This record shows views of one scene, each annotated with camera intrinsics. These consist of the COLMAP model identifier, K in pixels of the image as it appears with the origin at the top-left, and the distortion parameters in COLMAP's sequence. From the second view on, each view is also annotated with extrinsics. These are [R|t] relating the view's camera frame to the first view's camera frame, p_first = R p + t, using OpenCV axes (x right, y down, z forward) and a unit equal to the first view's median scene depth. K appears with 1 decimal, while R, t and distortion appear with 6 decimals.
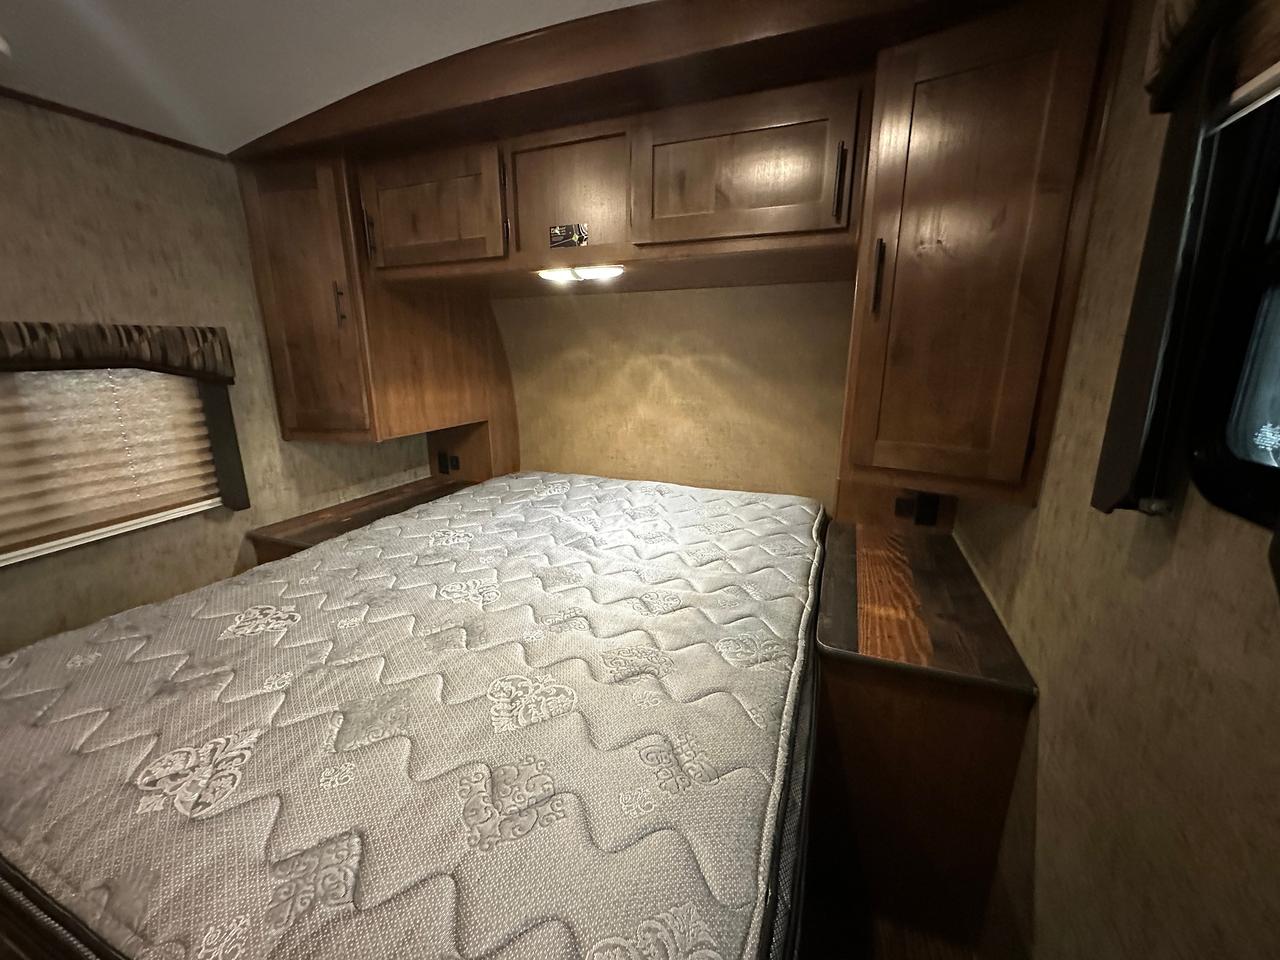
lens RADIAL K [[508.5, 0, 640.8], [0, 508.5, 480.3], [0, 0, 1]] dist [-0.004766, 0.000852]
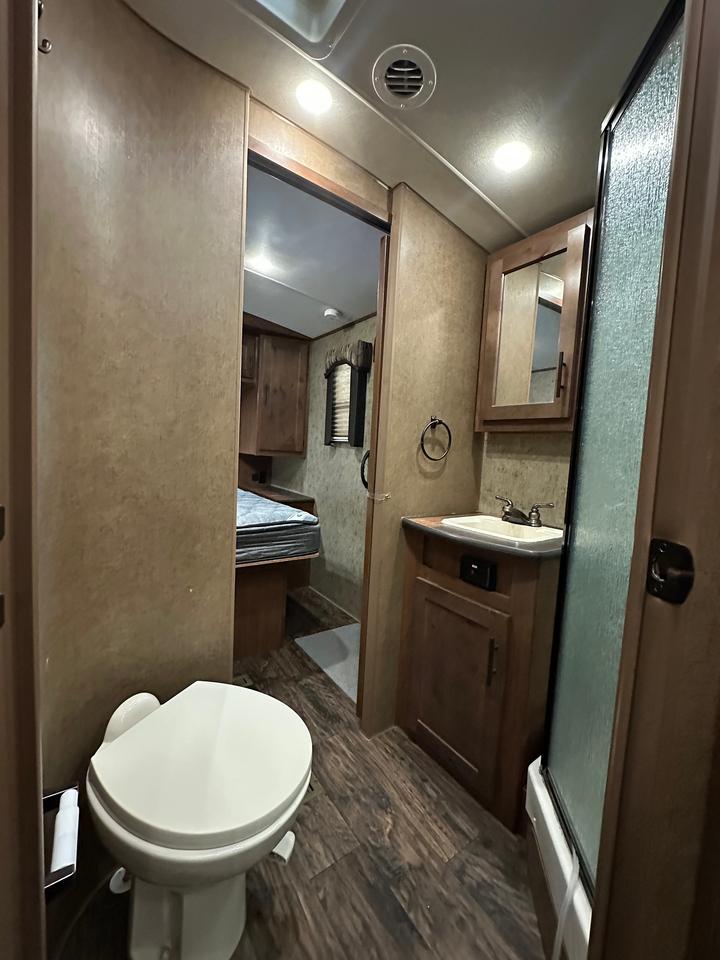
lens RADIAL K [[381.4, 0, 365.1], [0, 381.4, 476.3], [0, 0, 1]] dist [-0.004766, 0.000852]
pose [[0.535690, -0.019536, 0.844189, -0.713124], [0.144286, 0.987147, -0.068714, 0.224276], [-0.831996, 0.158614, 0.531624, -0.450397]]
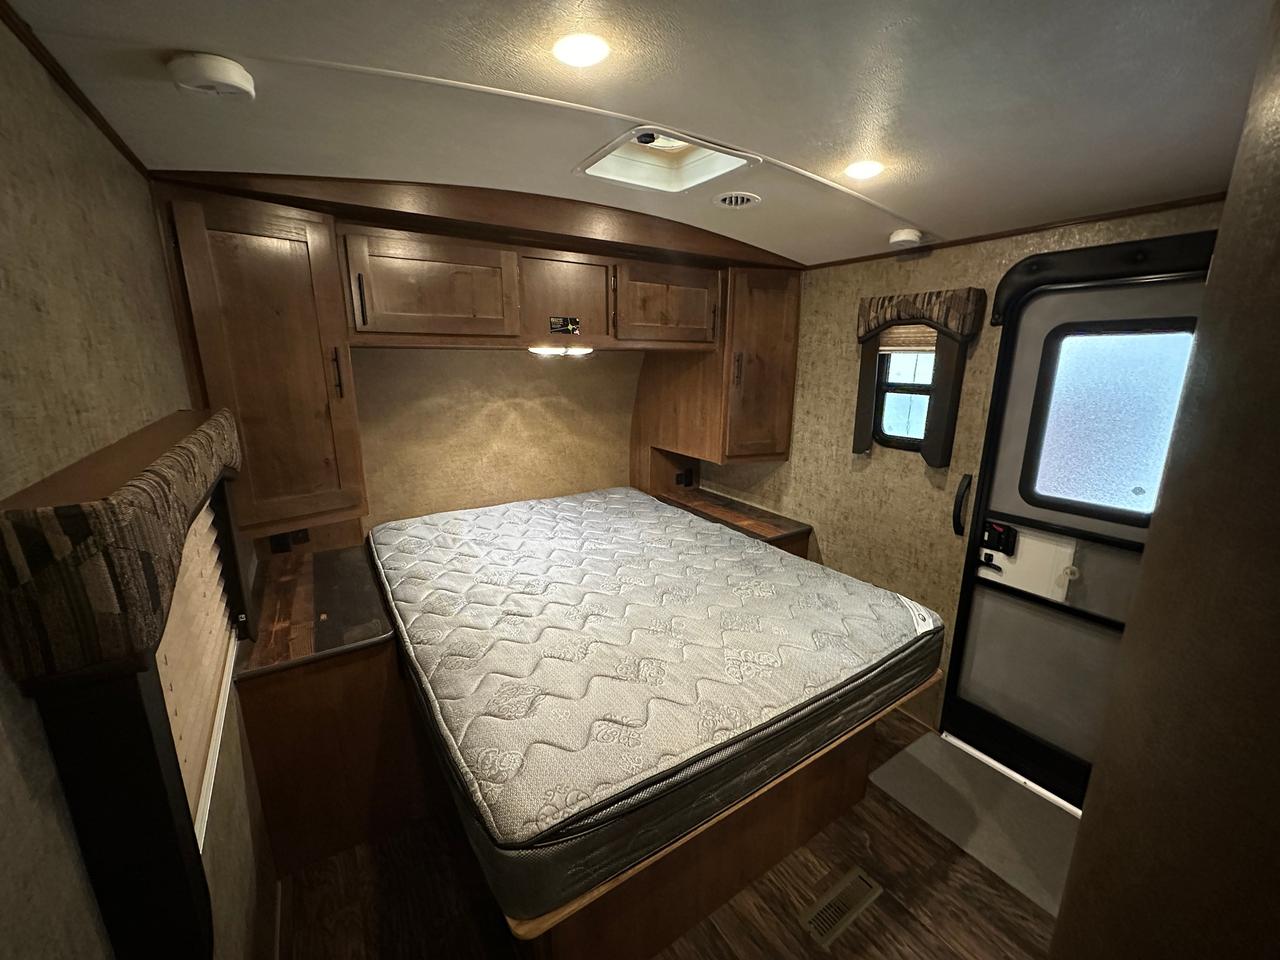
lens RADIAL K [[508.5, 0, 636.9], [0, 508.5, 478.1], [0, 0, 1]] dist [-0.004766, 0.000852]
pose [[0.579424, -0.183974, 0.793991, -0.809021], [0.193090, 0.977442, 0.085572, -0.107425], [-0.791823, 0.103729, 0.601877, 0.043401]]
